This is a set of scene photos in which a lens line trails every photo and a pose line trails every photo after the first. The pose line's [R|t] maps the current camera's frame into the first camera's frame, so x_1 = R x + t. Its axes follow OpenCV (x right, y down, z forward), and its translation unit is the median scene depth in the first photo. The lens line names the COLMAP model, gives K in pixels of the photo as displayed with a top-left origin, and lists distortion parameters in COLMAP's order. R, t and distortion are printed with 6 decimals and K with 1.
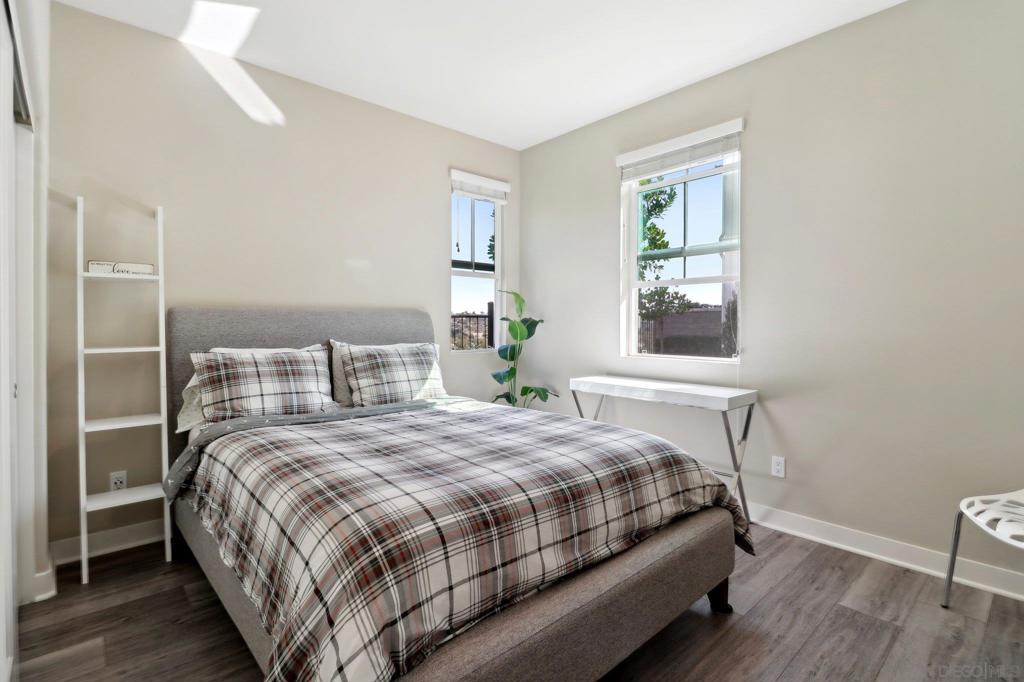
lens RADIAL K [[476.5, 0, 512.0], [0, 476.5, 341.0], [0, 0, 1]] dist [0.125388, -0.012422]
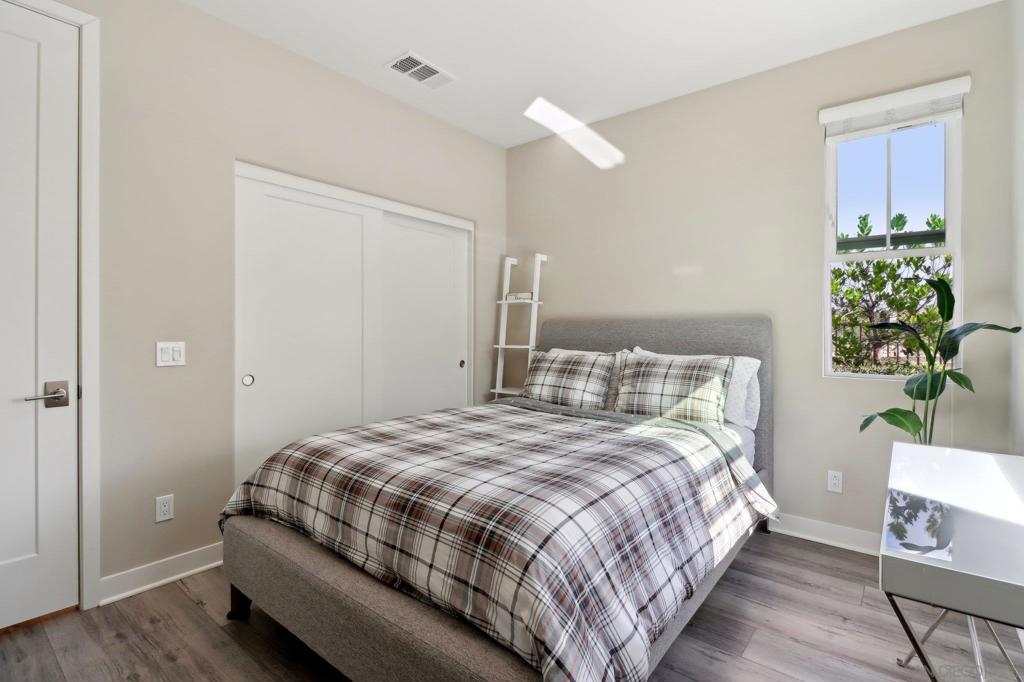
lens RADIAL K [[484.3, 0, 515.3], [0, 484.3, 334.0], [0, 0, 1]] dist [0.018286, -0.013324]
pose [[0.157820, 0.007206, -0.987442, 0.850109], [-0.051427, 0.998676, -0.000932, -0.021848], [0.986128, 0.050928, 0.157982, 0.810116]]
